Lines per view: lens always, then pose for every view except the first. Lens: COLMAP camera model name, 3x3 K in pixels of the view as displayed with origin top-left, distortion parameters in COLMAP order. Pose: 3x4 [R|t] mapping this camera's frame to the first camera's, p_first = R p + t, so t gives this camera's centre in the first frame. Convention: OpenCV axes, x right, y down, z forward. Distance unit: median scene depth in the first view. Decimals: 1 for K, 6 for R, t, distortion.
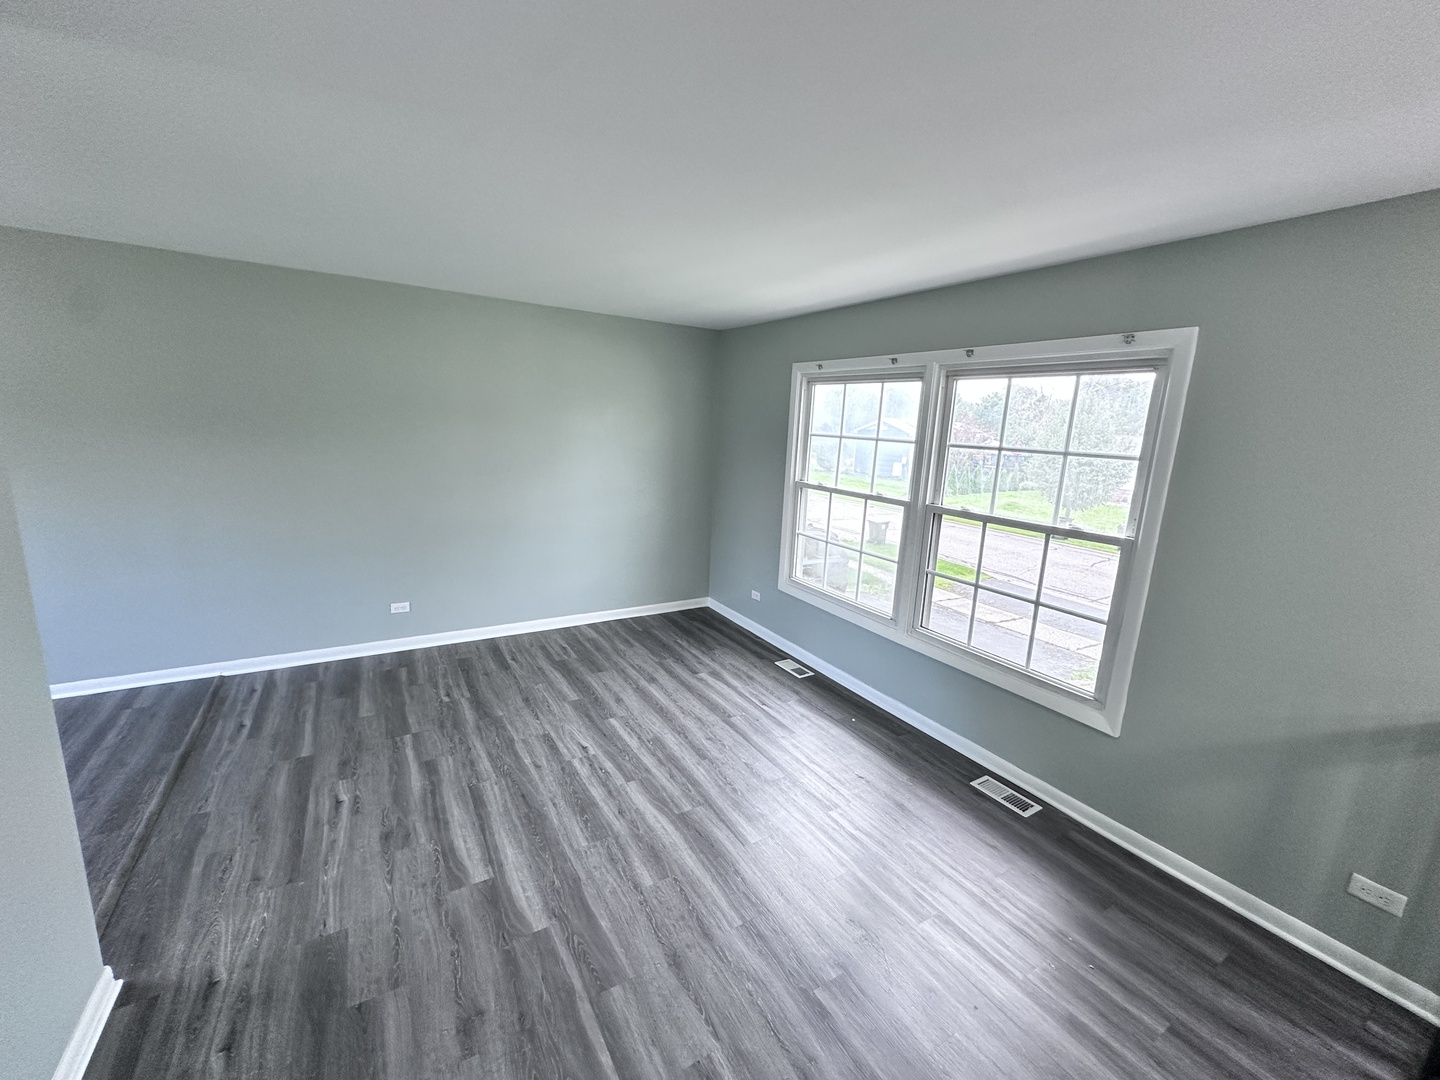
lens RADIAL K [[577.4, 0, 720.0], [0, 577.4, 540.0], [0, 0, 1]] dist [0.000159, -0.000059]
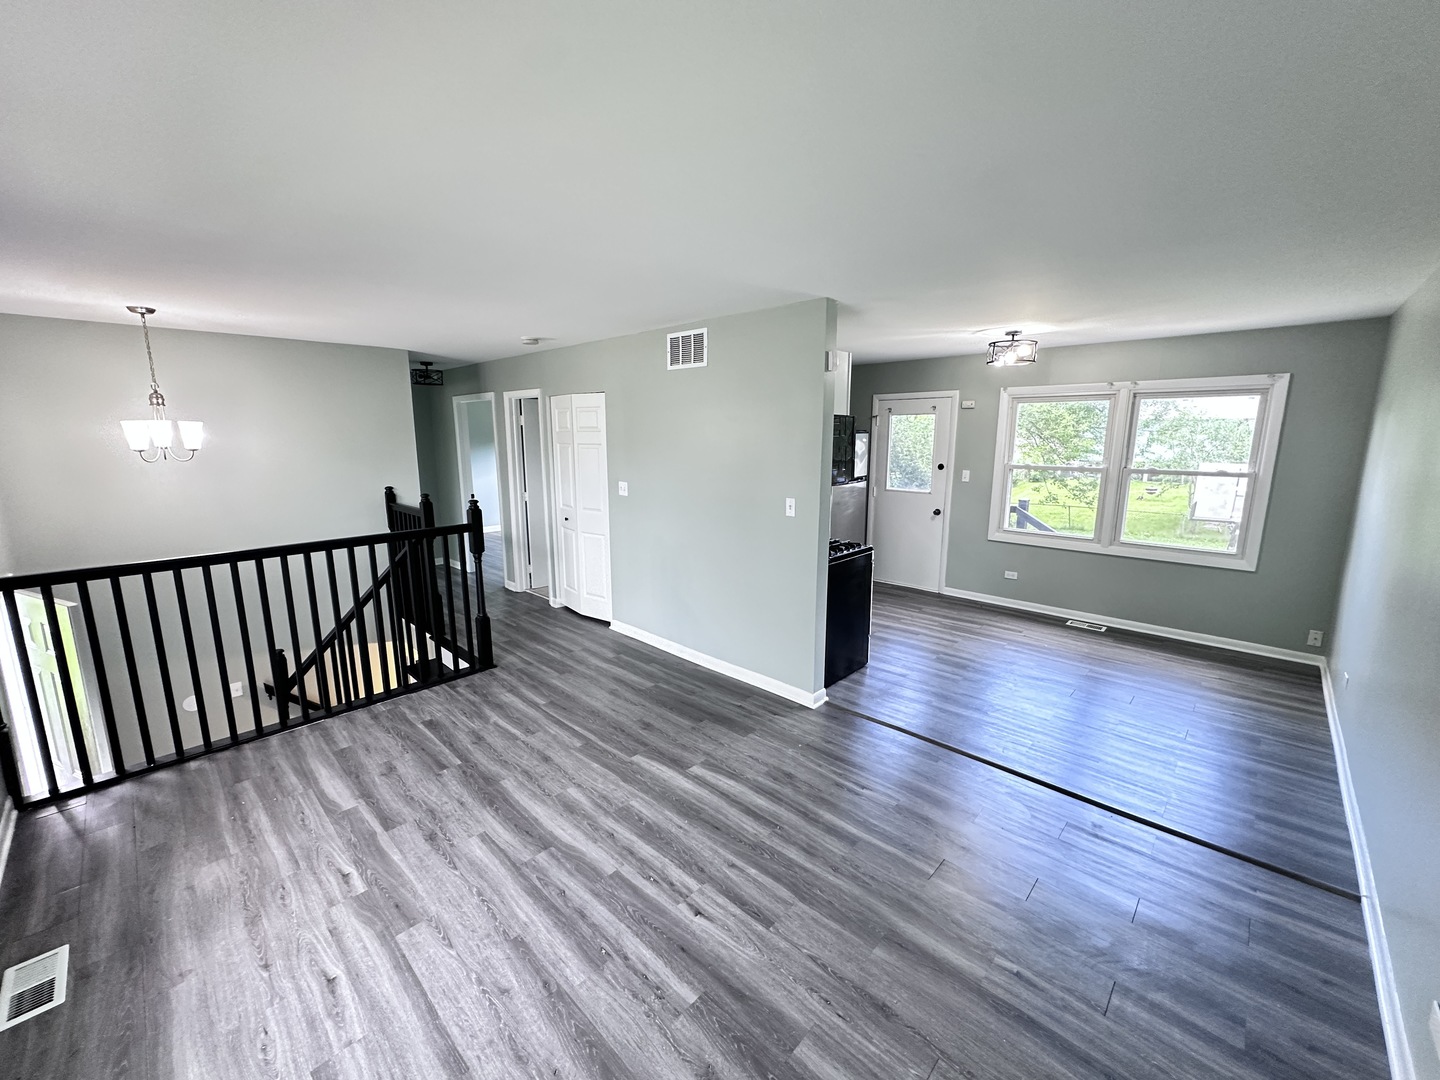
lens RADIAL K [[577.4, 0, 720.0], [0, 577.4, 540.0], [0, 0, 1]] dist [0.000159, -0.000059]
pose [[-0.966416, 0.002628, -0.256968, -0.094537], [-0.091966, 0.930186, 0.355383, -0.347847], [0.239962, 0.367080, -0.898705, 1.662251]]
